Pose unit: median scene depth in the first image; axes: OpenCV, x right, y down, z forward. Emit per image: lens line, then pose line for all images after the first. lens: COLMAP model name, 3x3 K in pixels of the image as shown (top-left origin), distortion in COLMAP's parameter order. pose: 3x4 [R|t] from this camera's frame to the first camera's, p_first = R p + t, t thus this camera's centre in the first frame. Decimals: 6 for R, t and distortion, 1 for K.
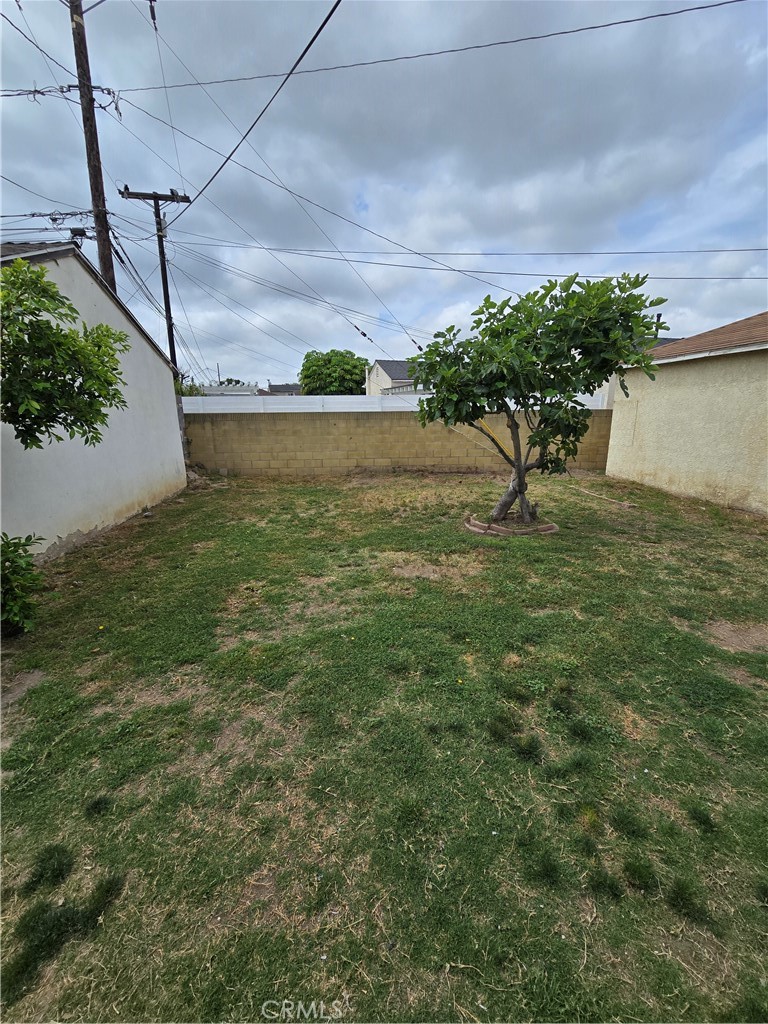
lens RADIAL K [[422.0, 0, 381.1], [0, 422.0, 513.0], [0, 0, 1]] dist [-0.014208, 0.004305]
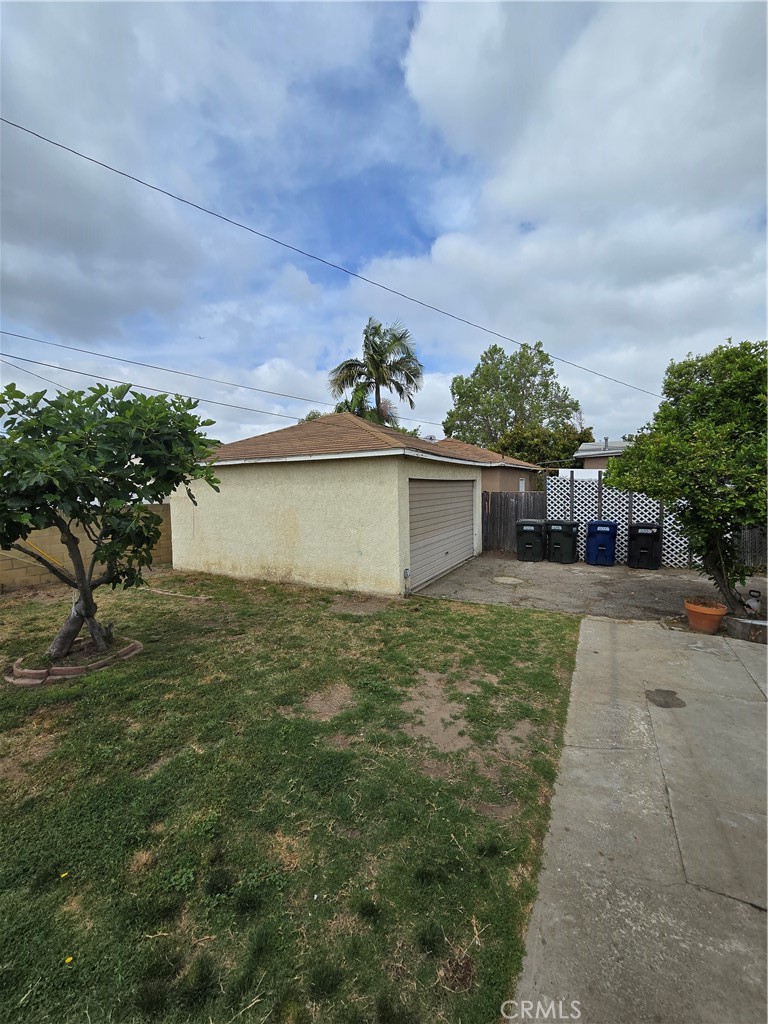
lens RADIAL K [[422.0, 0, 379.4], [0, 422.0, 505.3], [0, 0, 1]] dist [-0.014208, 0.004305]
pose [[0.550653, -0.041214, 0.833716, -0.037325], [0.208744, 0.973845, -0.089730, -0.082249], [-0.808212, 0.223443, 0.544854, 0.054798]]
